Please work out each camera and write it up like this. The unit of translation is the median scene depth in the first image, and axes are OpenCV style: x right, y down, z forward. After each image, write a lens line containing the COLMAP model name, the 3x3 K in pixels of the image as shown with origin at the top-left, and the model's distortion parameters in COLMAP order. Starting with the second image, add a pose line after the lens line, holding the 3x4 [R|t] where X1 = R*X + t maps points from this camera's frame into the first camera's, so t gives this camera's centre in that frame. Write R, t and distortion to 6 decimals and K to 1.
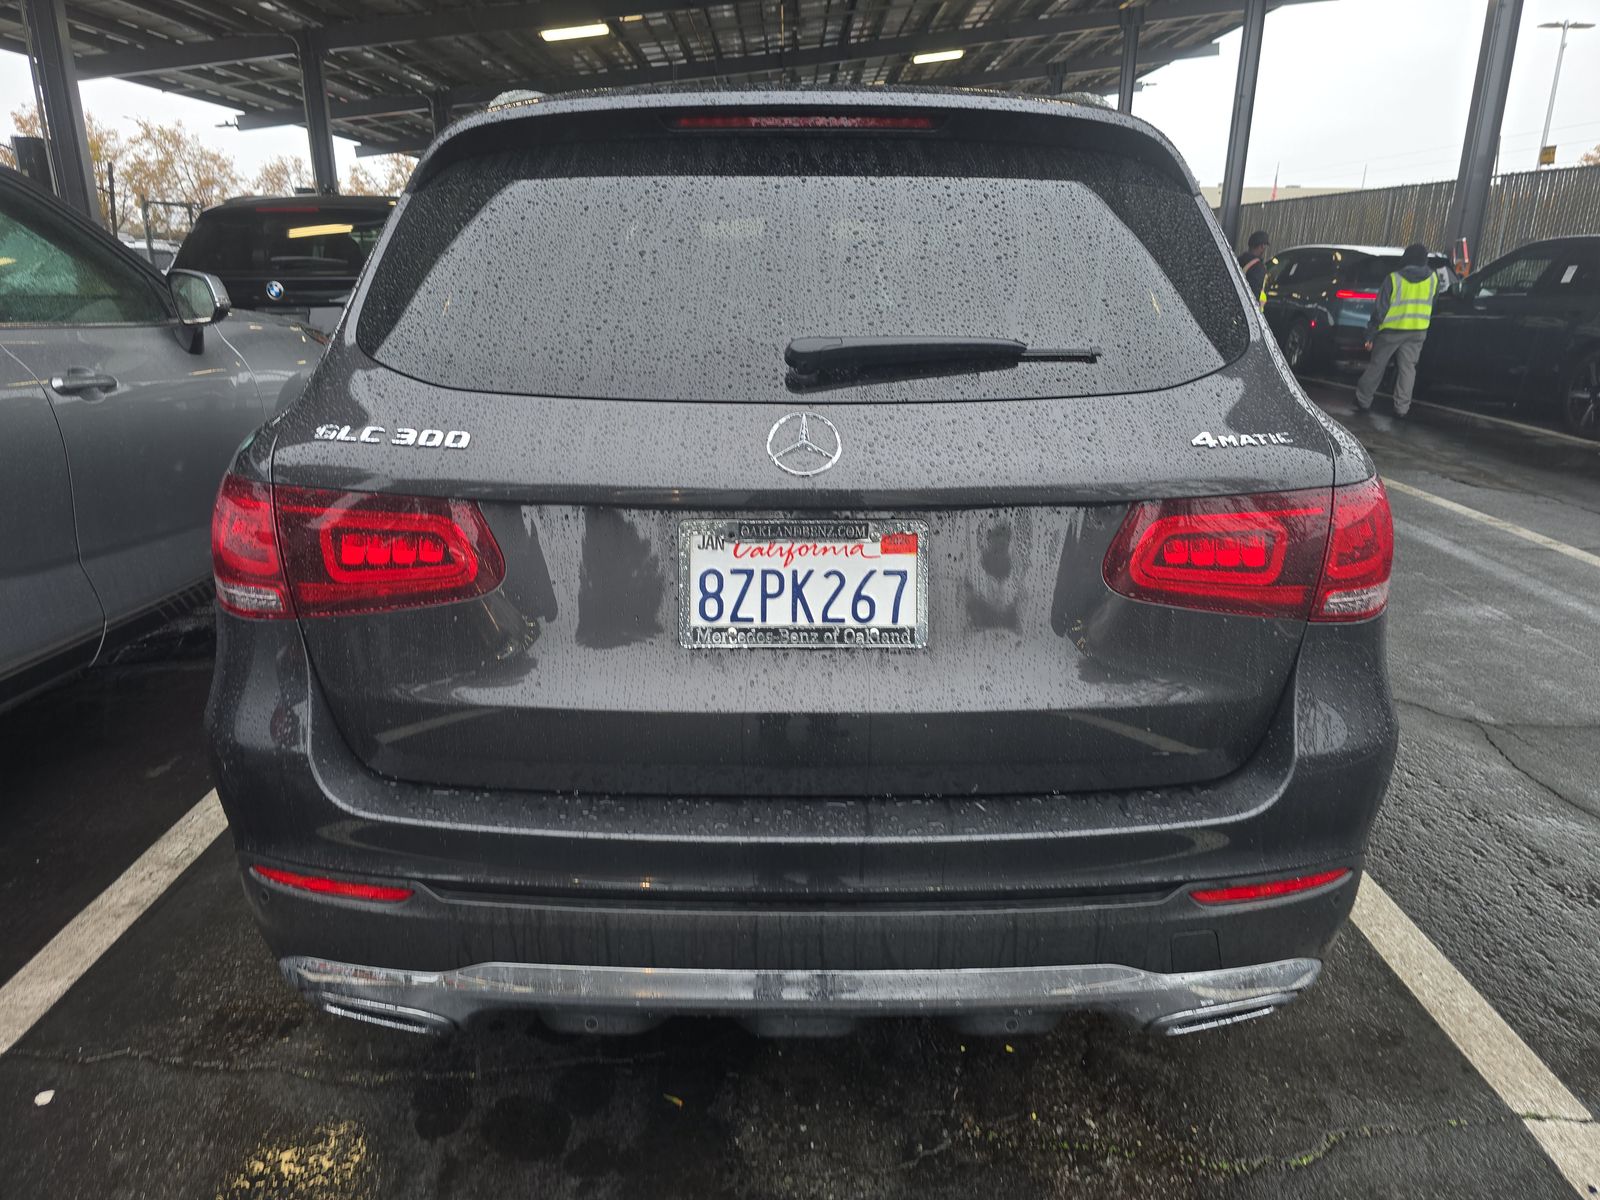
lens RADIAL K [[1082.2, 0, 797.8], [0, 1082.2, 597.0], [0, 0, 1]] dist [0.018653, -0.038957]
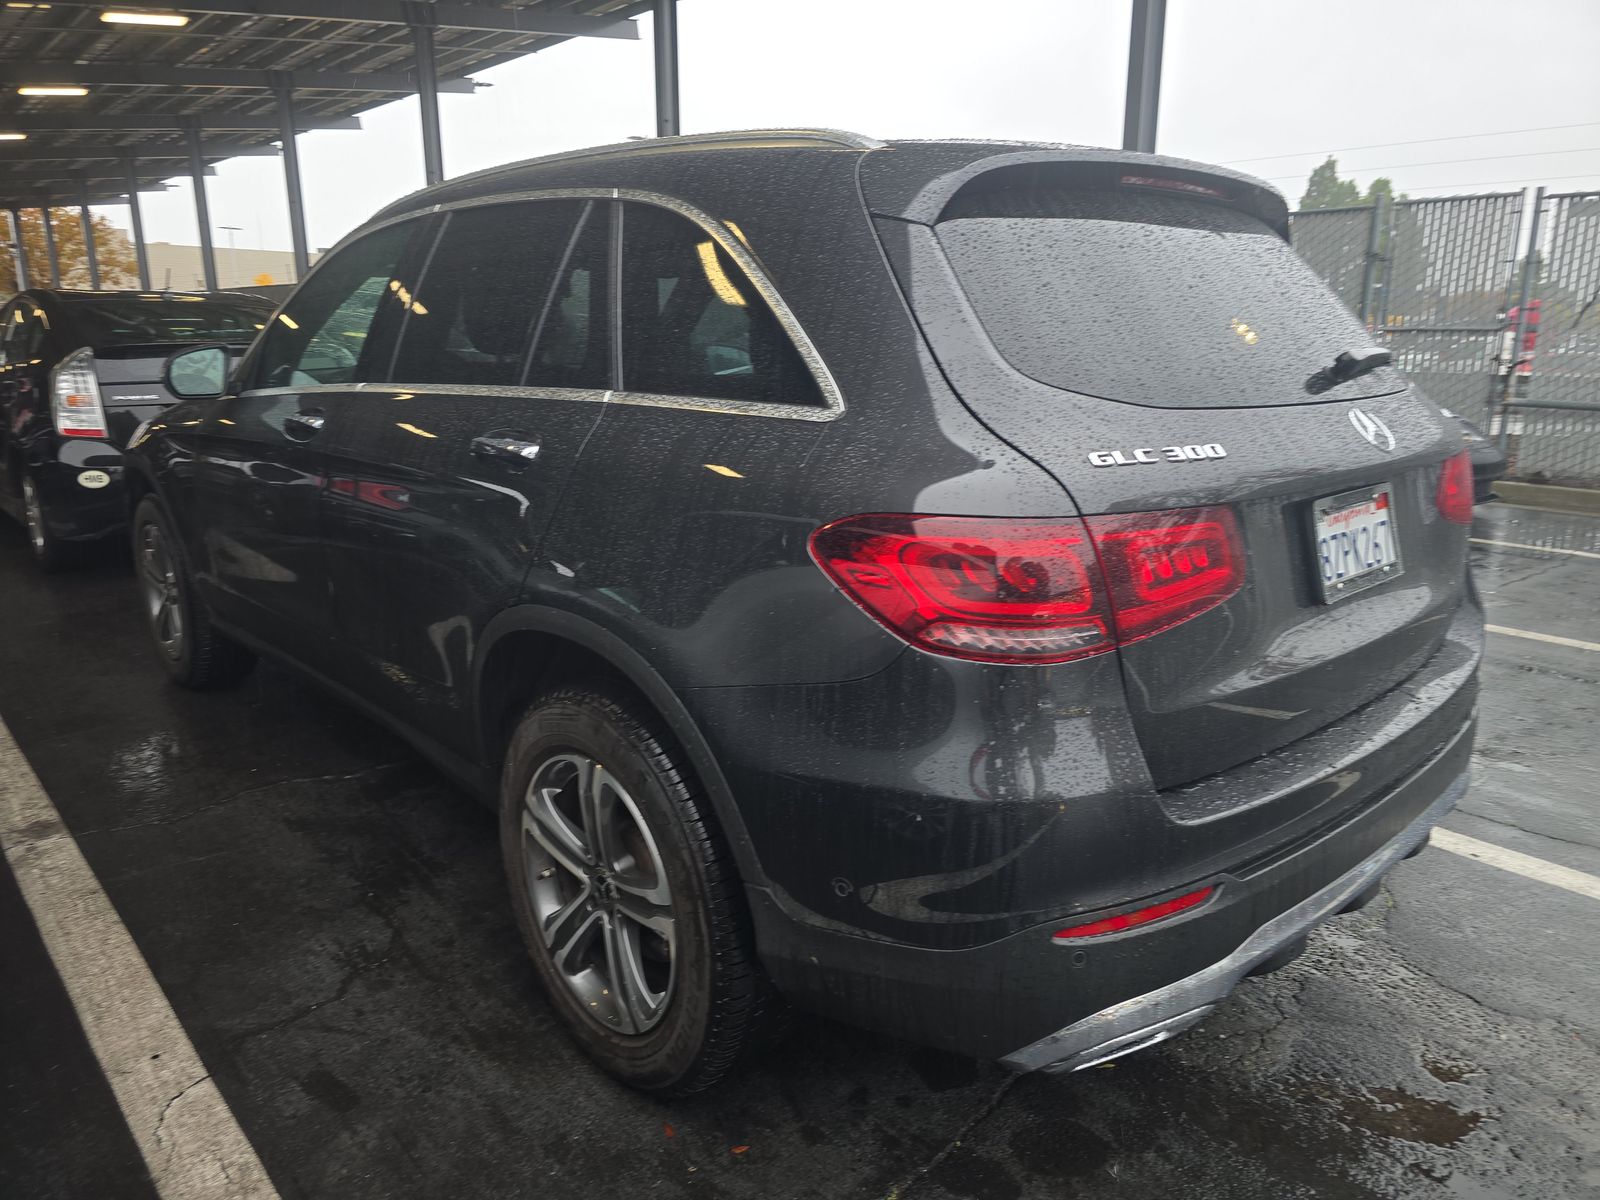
lens RADIAL K [[1077.3, 0, 799.3], [0, 1077.3, 604.5], [0, 0, 1]] dist [-0.003359, 0.001170]
pose [[0.743067, -0.171211, 0.646945, -1.329578], [0.202214, 0.978974, 0.026823, -0.105775], [-0.637935, 0.110890, 0.762065, 0.454294]]
